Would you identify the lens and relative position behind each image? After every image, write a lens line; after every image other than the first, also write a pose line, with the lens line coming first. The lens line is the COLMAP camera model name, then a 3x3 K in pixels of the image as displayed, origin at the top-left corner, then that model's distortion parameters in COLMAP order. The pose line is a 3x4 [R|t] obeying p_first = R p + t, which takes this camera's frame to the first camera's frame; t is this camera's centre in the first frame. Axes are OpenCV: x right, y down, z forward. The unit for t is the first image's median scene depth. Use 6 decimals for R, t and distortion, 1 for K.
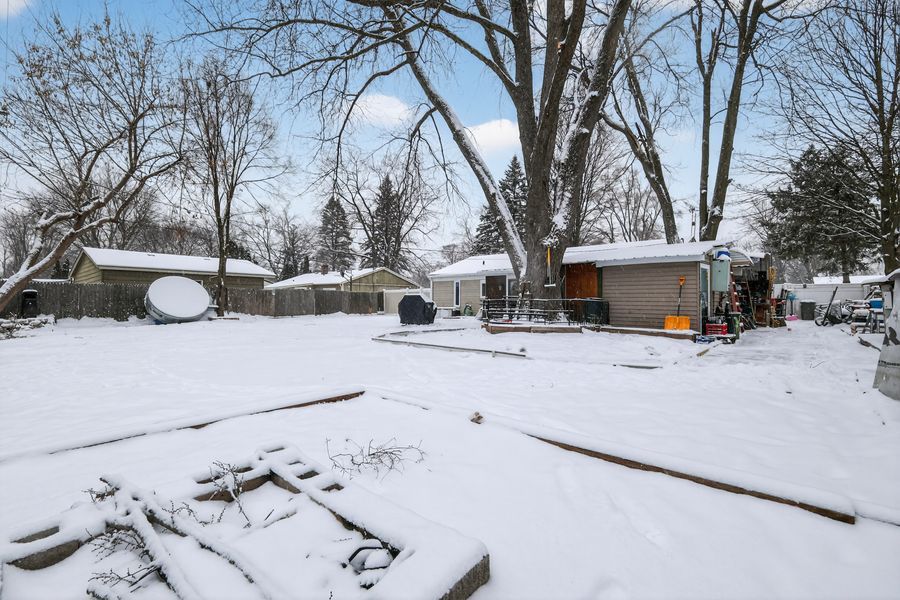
lens RADIAL K [[391.6, 0, 444.4], [0, 391.6, 302.8], [0, 0, 1]] dist [0.000554, -0.000064]
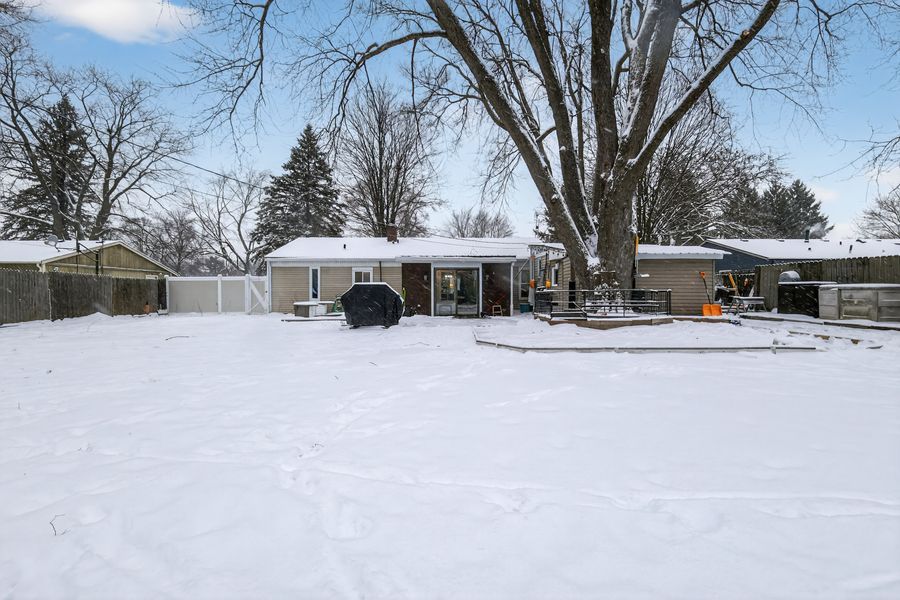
lens RADIAL K [[391.6, 0, 444.4], [0, 391.6, 302.8], [0, 0, 1]] dist [0.000554, -0.000064]
pose [[0.727997, -0.012175, 0.685472, -0.325751], [0.003834, 0.999899, 0.013687, 0.003577], [-0.685569, -0.007336, 0.727970, 0.270088]]
